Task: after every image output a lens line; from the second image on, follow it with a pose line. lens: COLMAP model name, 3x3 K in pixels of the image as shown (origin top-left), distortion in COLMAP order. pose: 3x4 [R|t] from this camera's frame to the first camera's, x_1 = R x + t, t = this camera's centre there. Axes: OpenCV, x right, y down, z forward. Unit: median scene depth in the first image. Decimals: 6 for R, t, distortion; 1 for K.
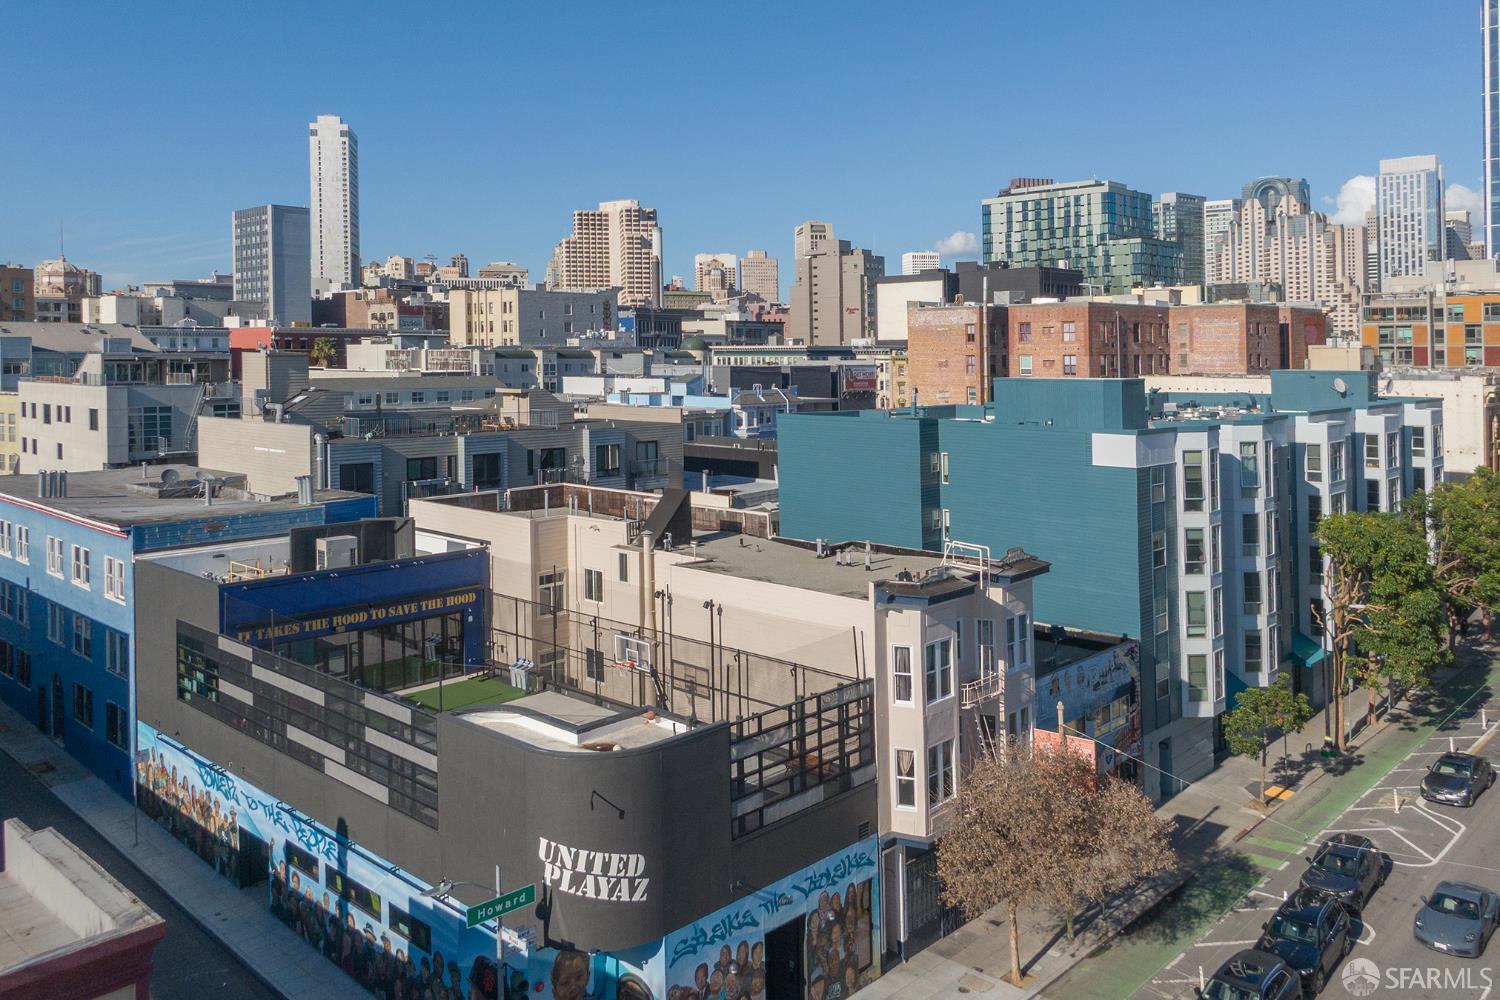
lens RADIAL K [[1208.2, 0, 831.9], [0, 1208.2, 397.5], [0, 0, 1]] dist [0.073181, -0.127315]
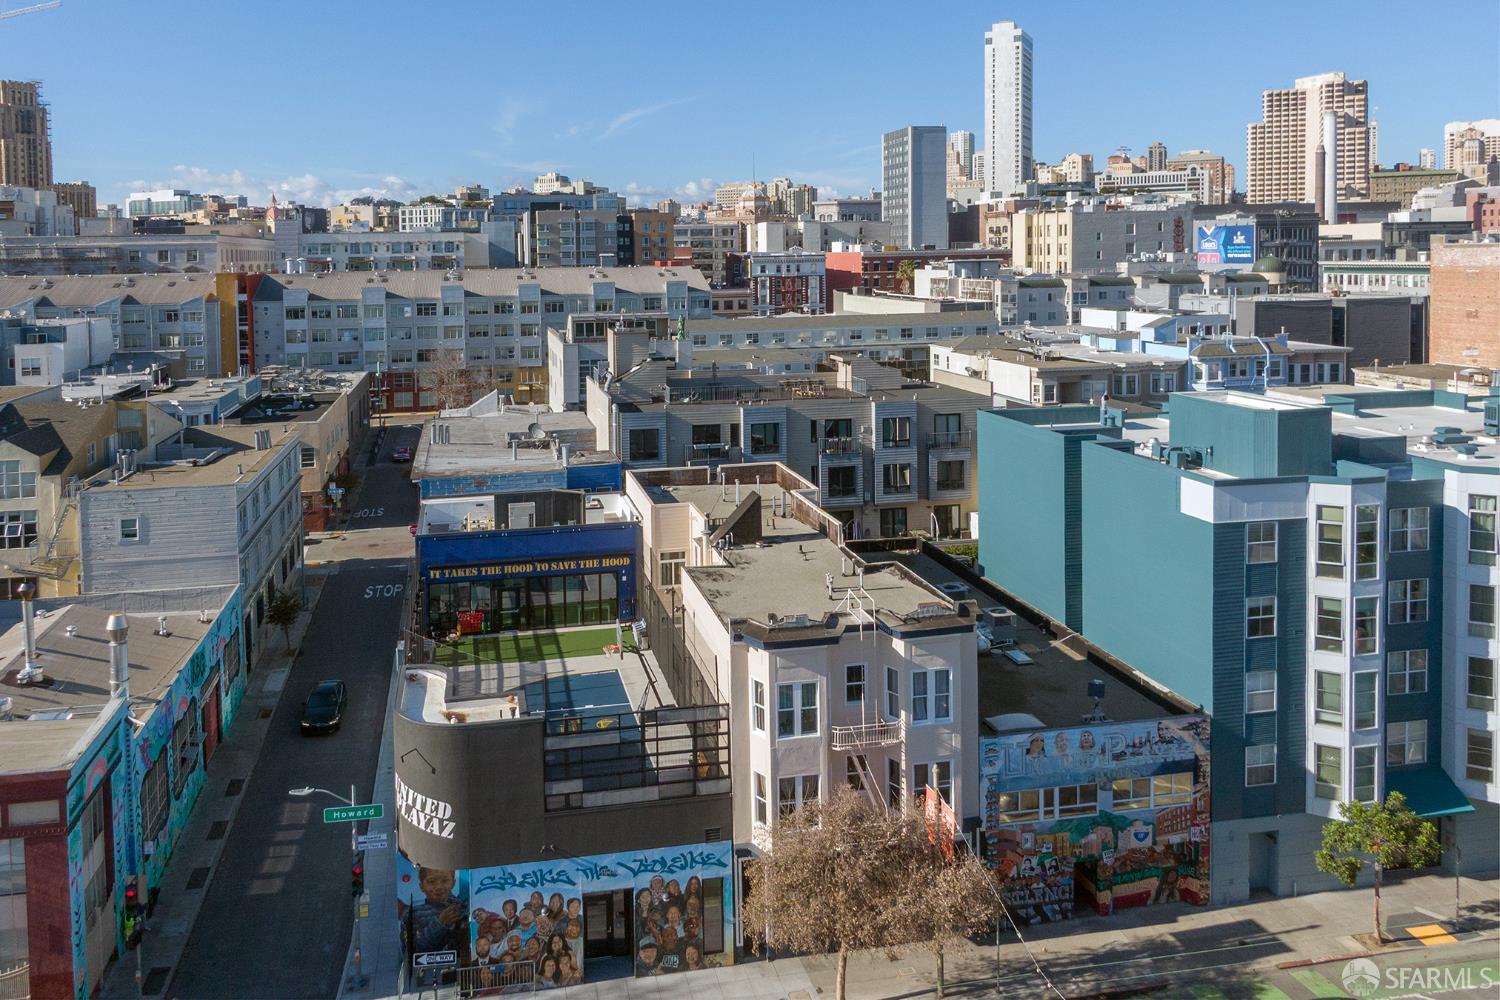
lens RADIAL K [[1248.2, 0, 715.2], [0, 1248.2, 354.2], [0, 0, 1]] dist [0.072249, -0.143069]
pose [[0.792109, 0.041100, -0.608994, 0.525789], [-0.008159, 0.998354, 0.056764, -0.114437], [0.610325, -0.039995, 0.791141, 0.067706]]
